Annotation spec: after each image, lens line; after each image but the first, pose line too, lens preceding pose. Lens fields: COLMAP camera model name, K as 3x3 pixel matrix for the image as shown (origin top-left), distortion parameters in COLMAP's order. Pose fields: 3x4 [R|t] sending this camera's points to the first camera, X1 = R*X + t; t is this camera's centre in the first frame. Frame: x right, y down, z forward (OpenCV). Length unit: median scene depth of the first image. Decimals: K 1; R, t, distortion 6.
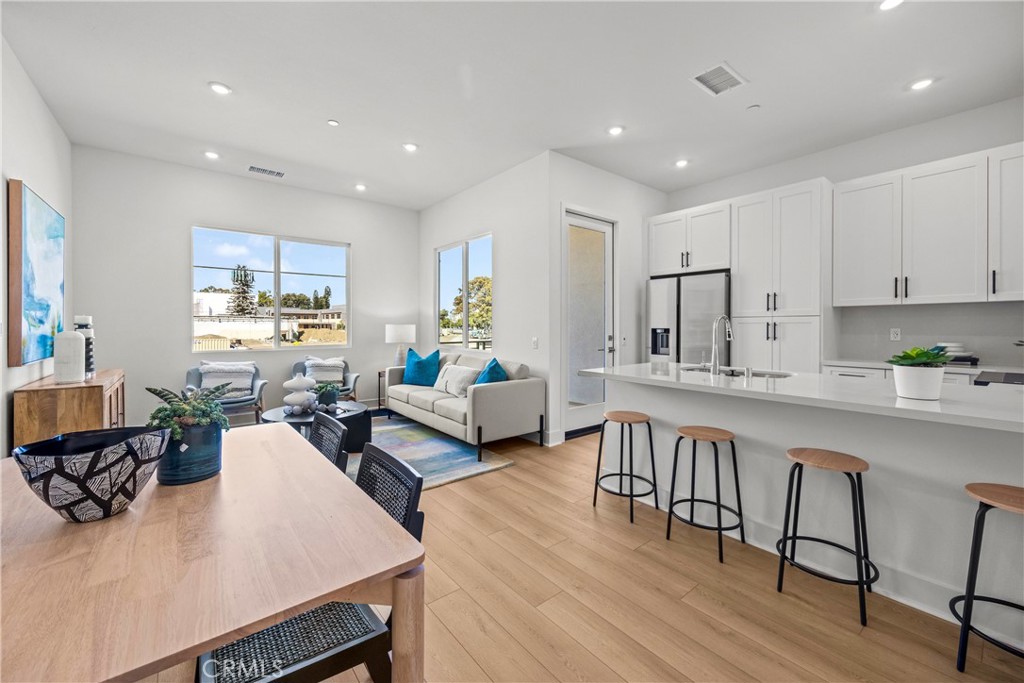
lens RADIAL K [[404.4, 0, 510.2], [0, 404.4, 334.6], [0, 0, 1]] dist [0.001704, 0.000082]
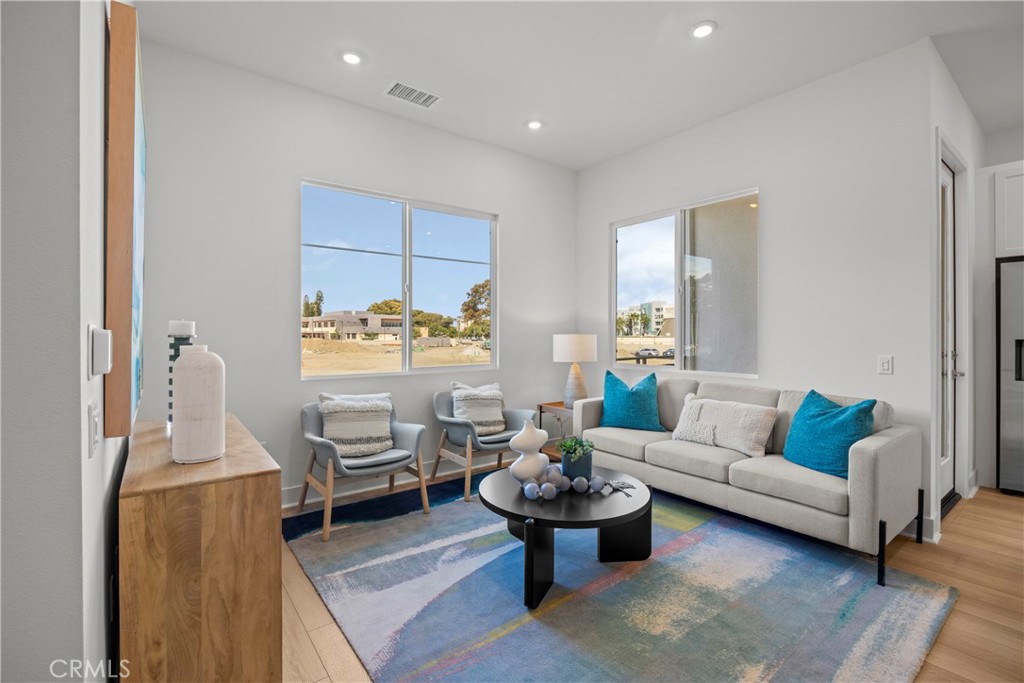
lens RADIAL K [[458.9, 0, 512.0], [0, 458.9, 341.5], [0, 0, 1]] dist [-0.013303, 0.000169]
pose [[0.999747, -0.001217, -0.022446, -0.422626], [0.001049, 0.999971, -0.007486, -0.009020], [0.022454, 0.007460, 0.999720, 0.281138]]
